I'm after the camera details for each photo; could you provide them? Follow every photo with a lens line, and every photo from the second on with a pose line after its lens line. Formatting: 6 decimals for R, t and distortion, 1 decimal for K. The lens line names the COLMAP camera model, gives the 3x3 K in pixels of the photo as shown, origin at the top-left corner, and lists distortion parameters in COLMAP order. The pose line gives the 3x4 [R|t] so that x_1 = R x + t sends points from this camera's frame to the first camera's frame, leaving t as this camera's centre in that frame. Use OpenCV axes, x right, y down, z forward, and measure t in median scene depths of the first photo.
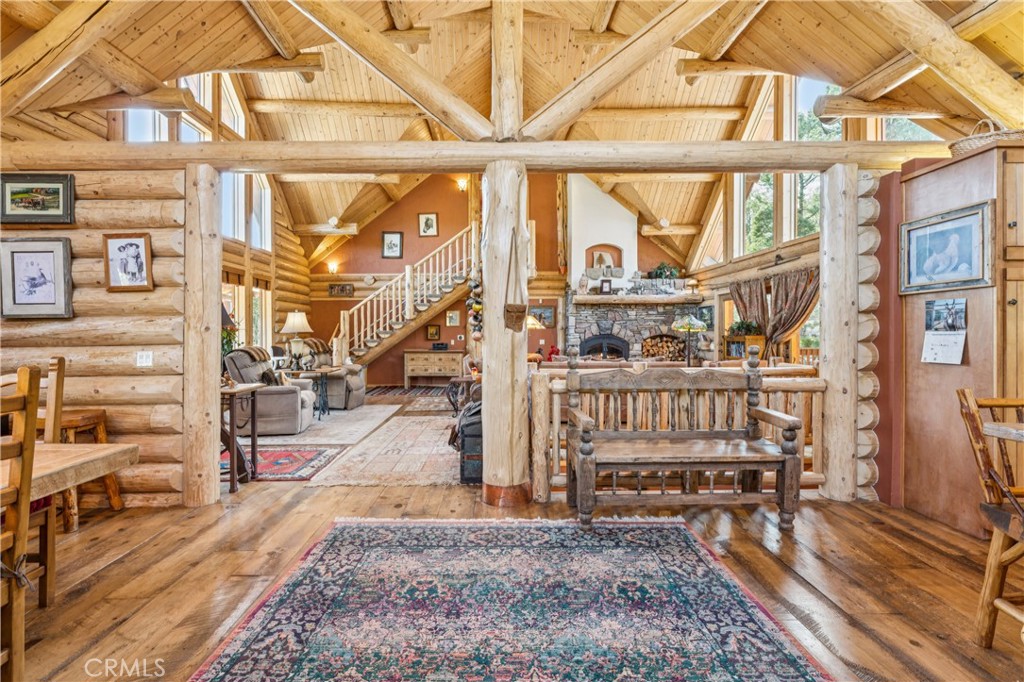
lens RADIAL K [[461.9, 0, 499.6], [0, 461.9, 337.2], [0, 0, 1]] dist [-0.003494, 0.000199]
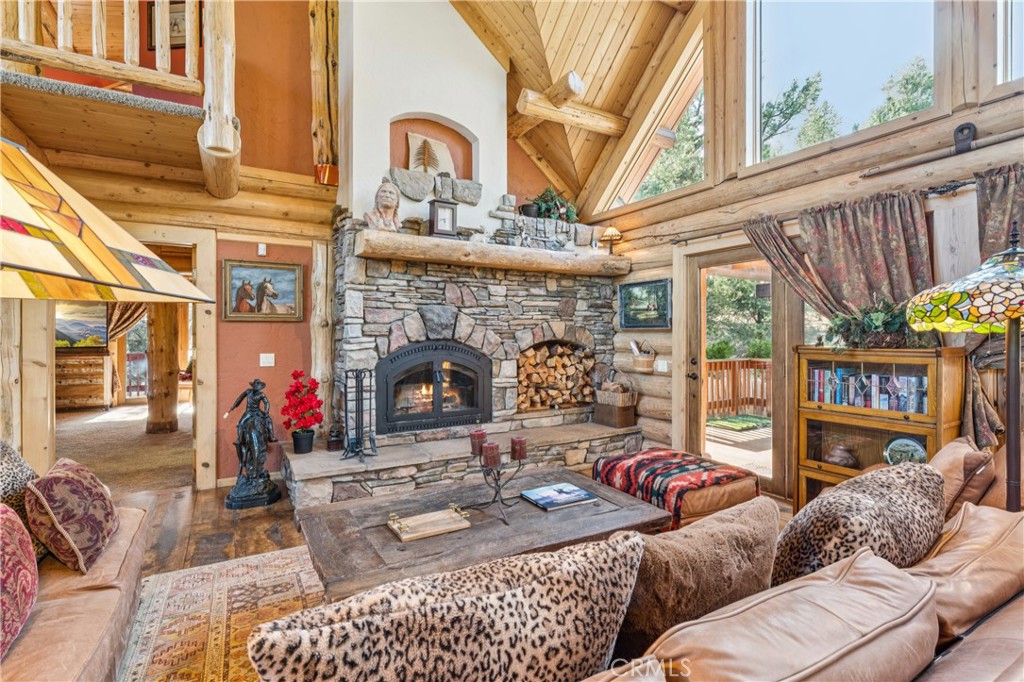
lens RADIAL K [[475.4, 0, 510.7], [0, 475.4, 340.7], [0, 0, 1]] dist [-0.005286, 0.000012]
pose [[0.862655, -0.001919, 0.505789, 0.077131], [0.000627, 0.999996, 0.002724, -0.006824], [-0.505792, -0.002032, 0.862653, 0.647509]]
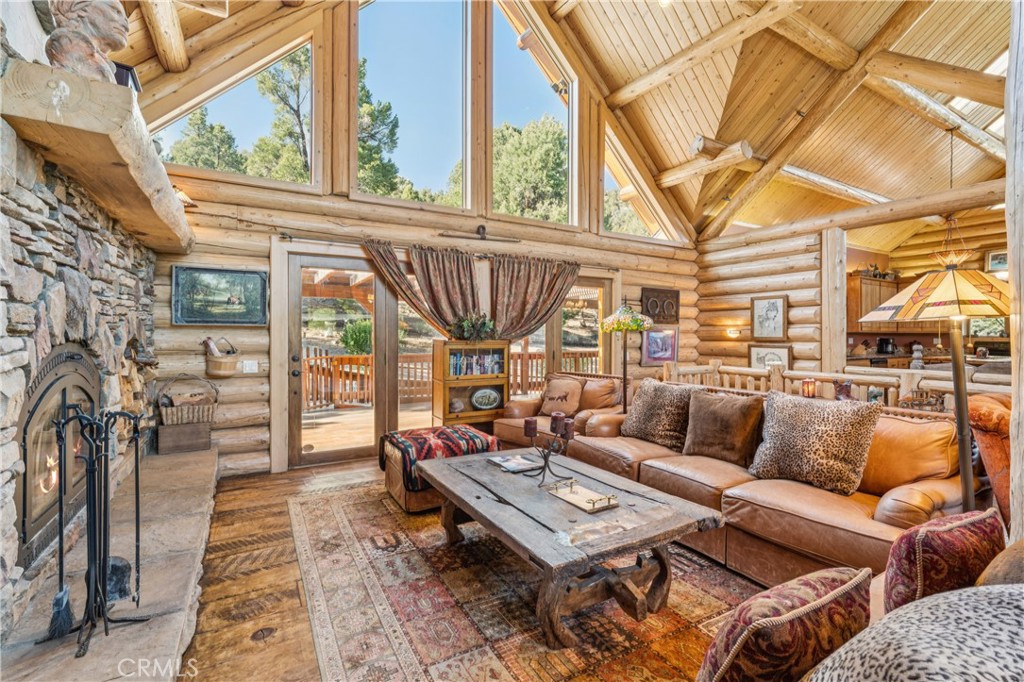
lens RADIAL K [[461.9, 0, 521.0], [0, 461.9, 335.2], [0, 0, 1]] dist [-0.003494, 0.000199]
pose [[-0.496401, -0.000717, 0.868093, -0.035513], [0.005555, 0.999977, 0.004003, -0.009007], [-0.868076, 0.006810, -0.496385, 0.982830]]
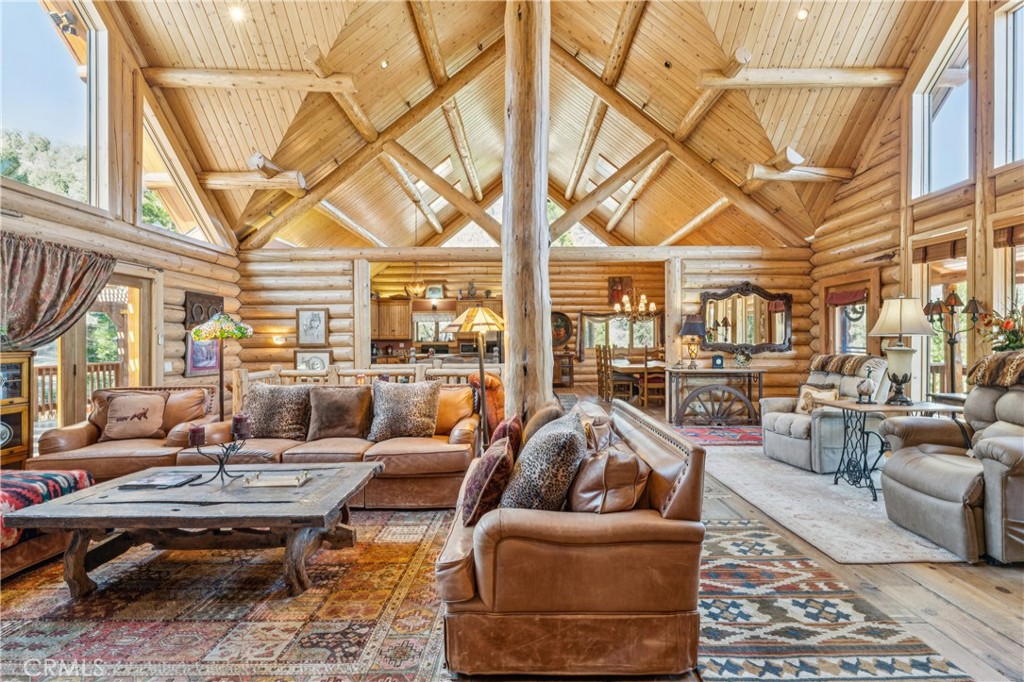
lens RADIAL K [[461.9, 0, 525.4], [0, 461.9, 341.4], [0, 0, 1]] dist [-0.003494, 0.000199]
pose [[-0.999951, 0.009640, 0.002450, 0.012704], [0.009668, 0.999888, 0.011449, -0.010554], [-0.002339, 0.011472, -0.999931, 1.139142]]
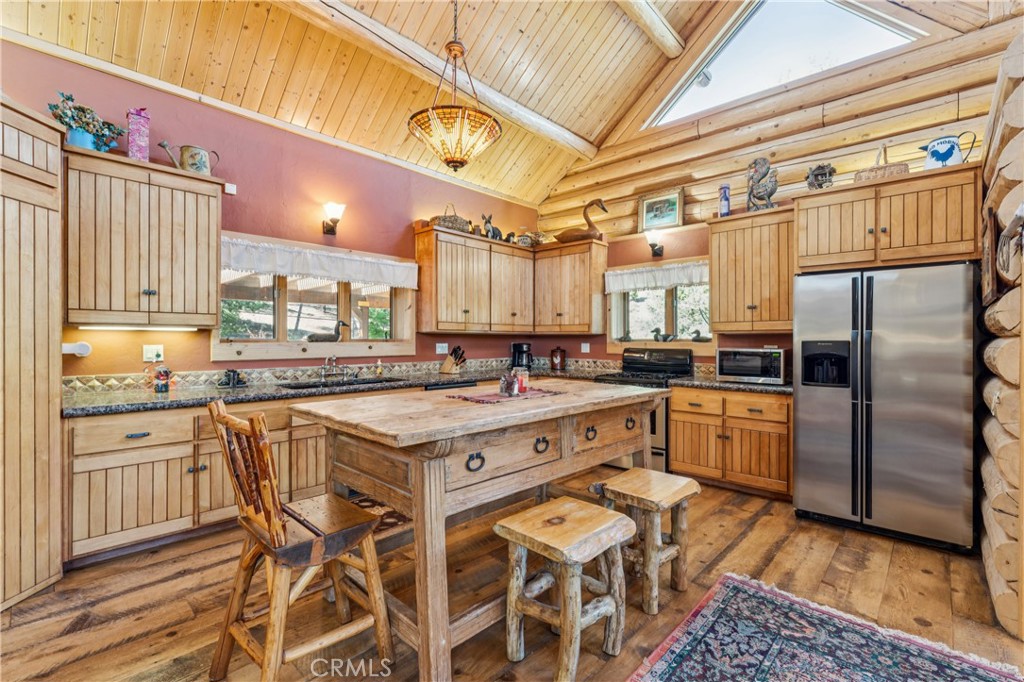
lens RADIAL K [[461.9, 0, 514.3], [0, 461.9, 338.8], [0, 0, 1]] dist [-0.003494, 0.000199]
pose [[-0.724951, 0.002191, 0.688797, 0.040707], [0.007636, 0.999959, 0.004856, -0.002754], [-0.688758, 0.008780, -0.724938, 0.254242]]
